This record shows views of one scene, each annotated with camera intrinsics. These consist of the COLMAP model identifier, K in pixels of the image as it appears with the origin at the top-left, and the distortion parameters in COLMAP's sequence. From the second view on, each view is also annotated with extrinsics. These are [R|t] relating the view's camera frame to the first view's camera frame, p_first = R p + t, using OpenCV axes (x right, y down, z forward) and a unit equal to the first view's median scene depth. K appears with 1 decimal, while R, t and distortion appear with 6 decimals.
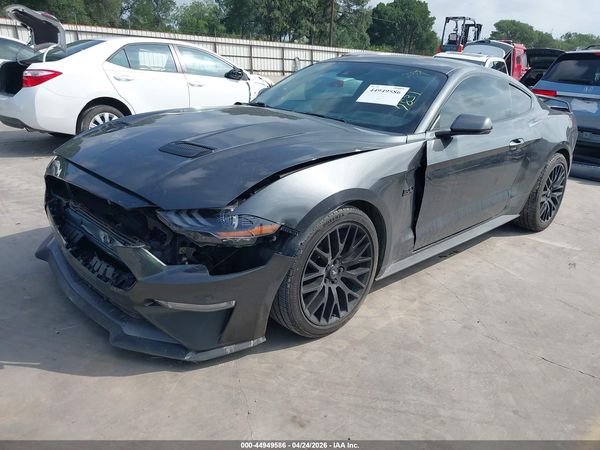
lens RADIAL K [[491.0, 0, 307.9], [0, 491.0, 221.9], [0, 0, 1]] dist [0.000009, -0.006626]
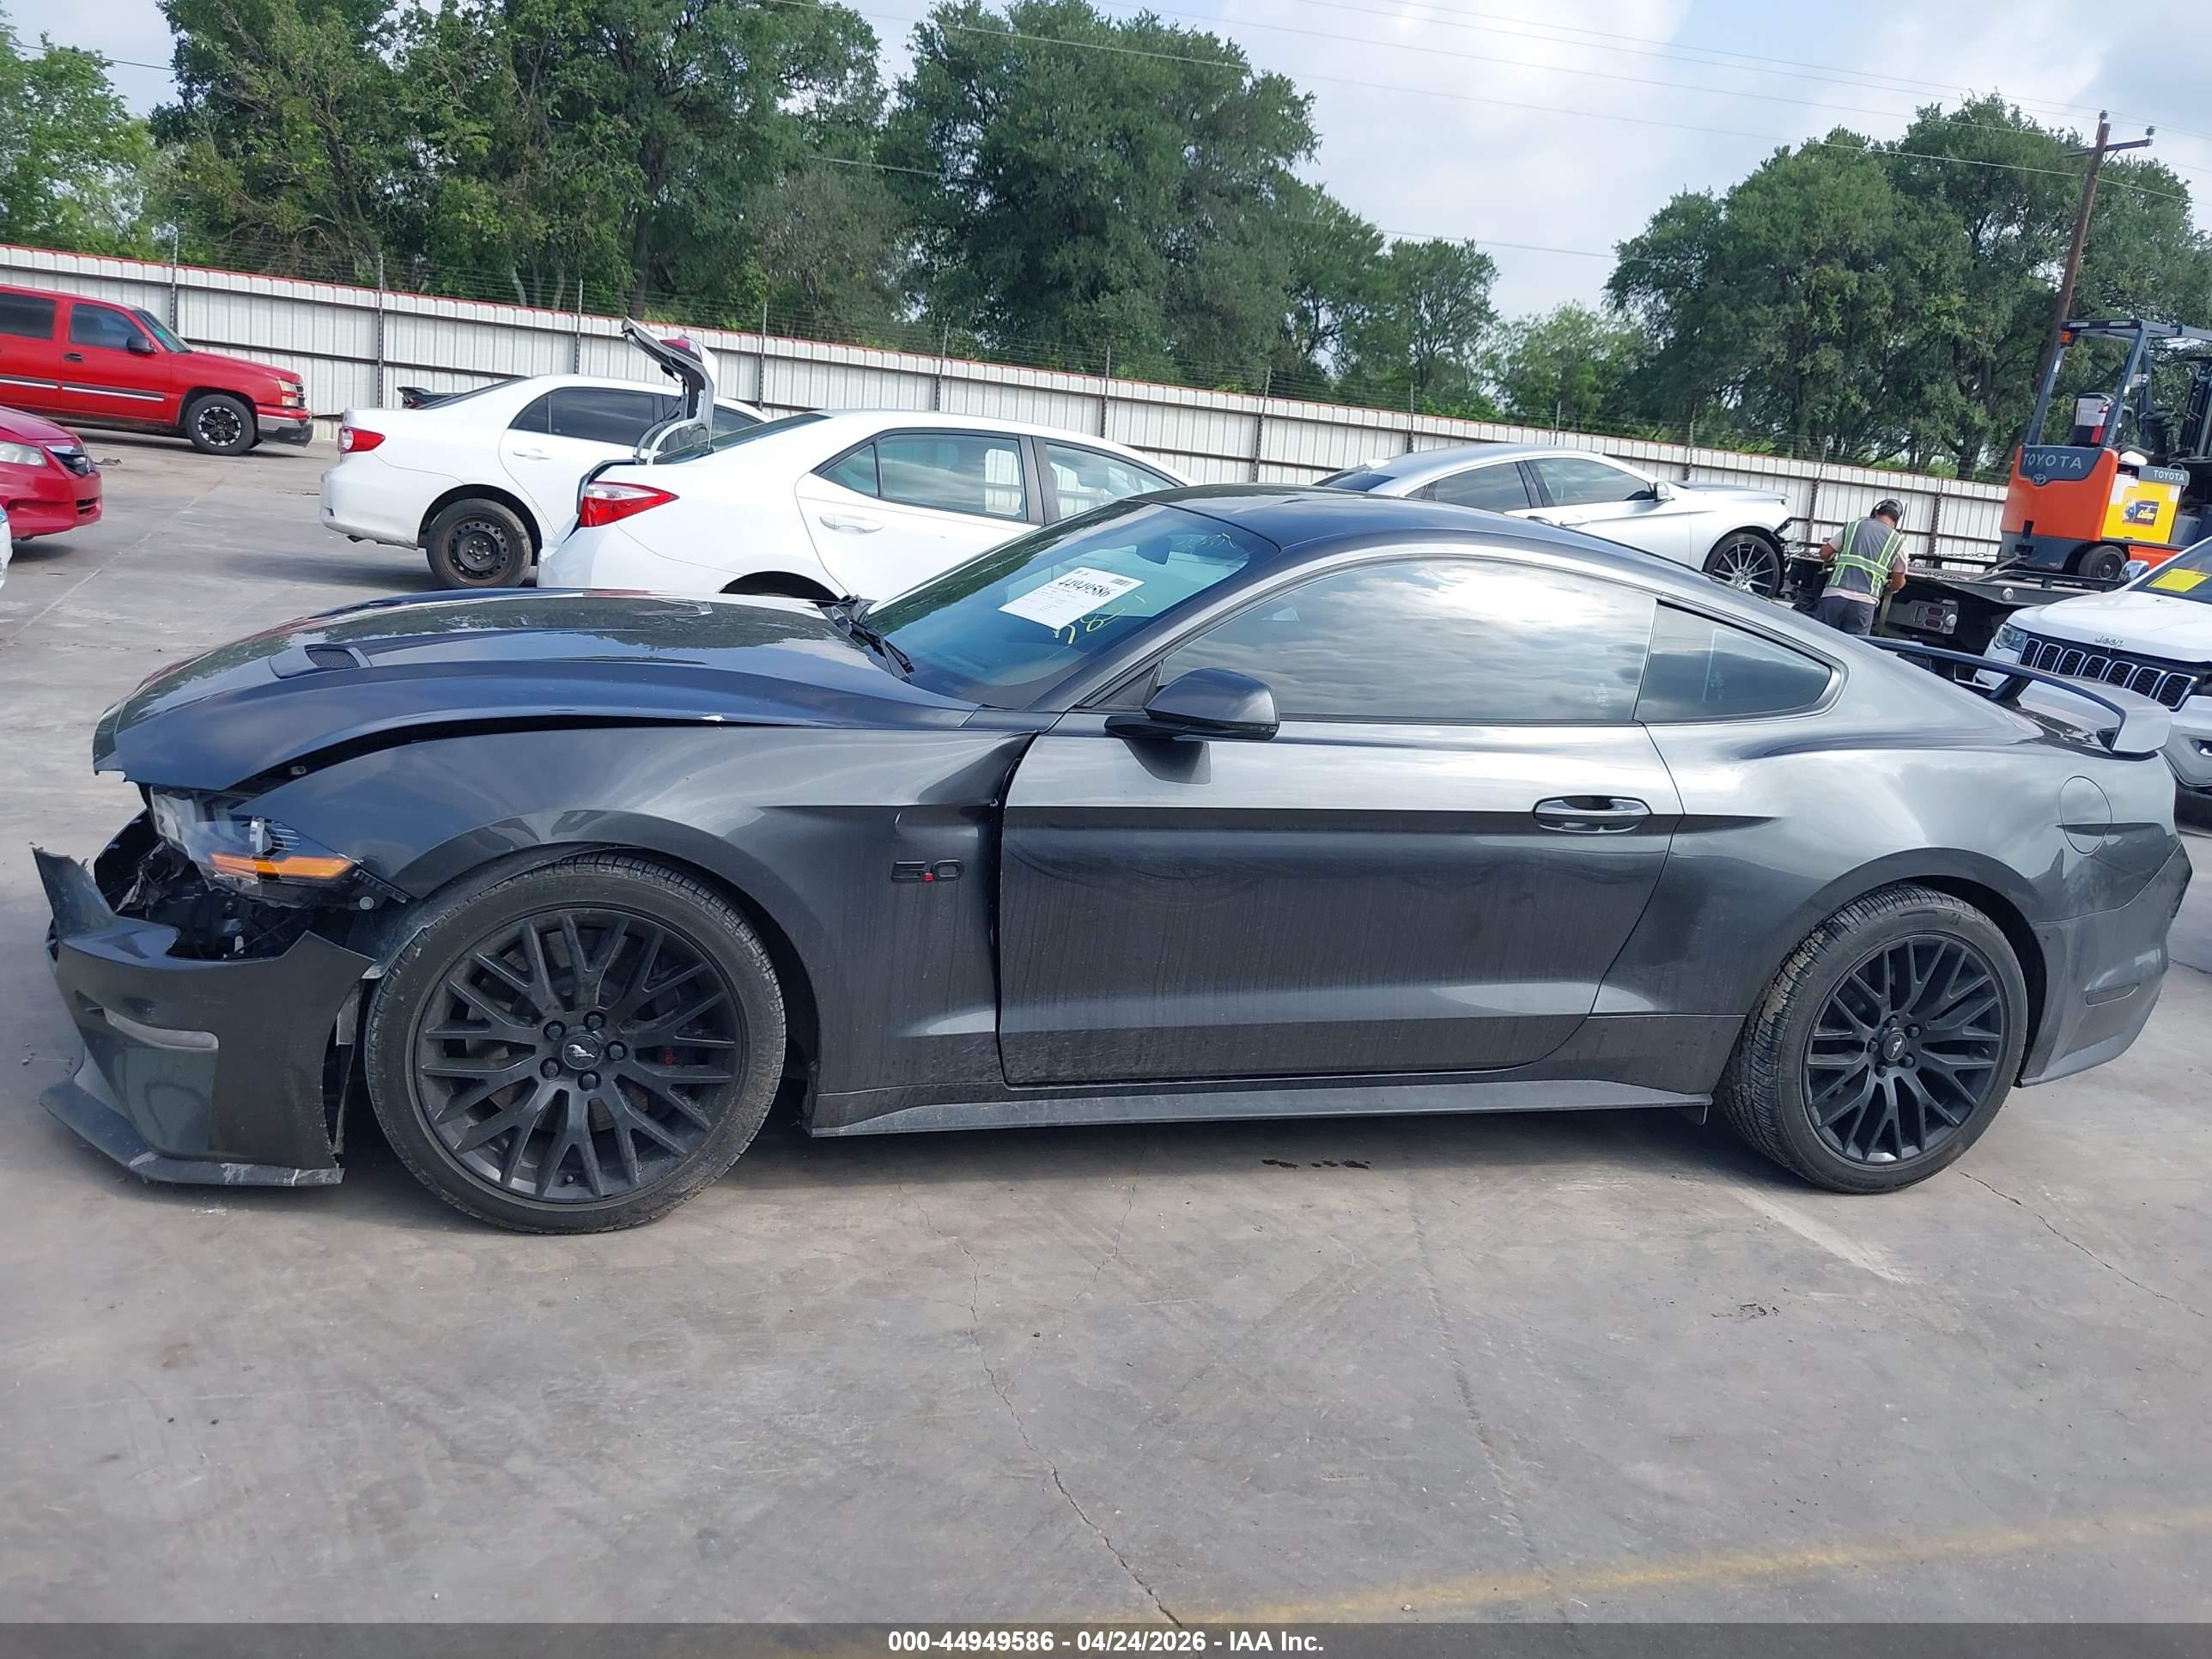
lens RADIAL K [[1810.1, 0, 1135.2], [0, 1810.1, 818.0], [0, 0, 1]] dist [0.000009, -0.006626]
pose [[0.891155, 0.134742, -0.433229, 0.973659], [-0.197535, 0.974855, -0.103134, -0.005518], [0.408439, 0.177487, 0.895364, -0.032963]]
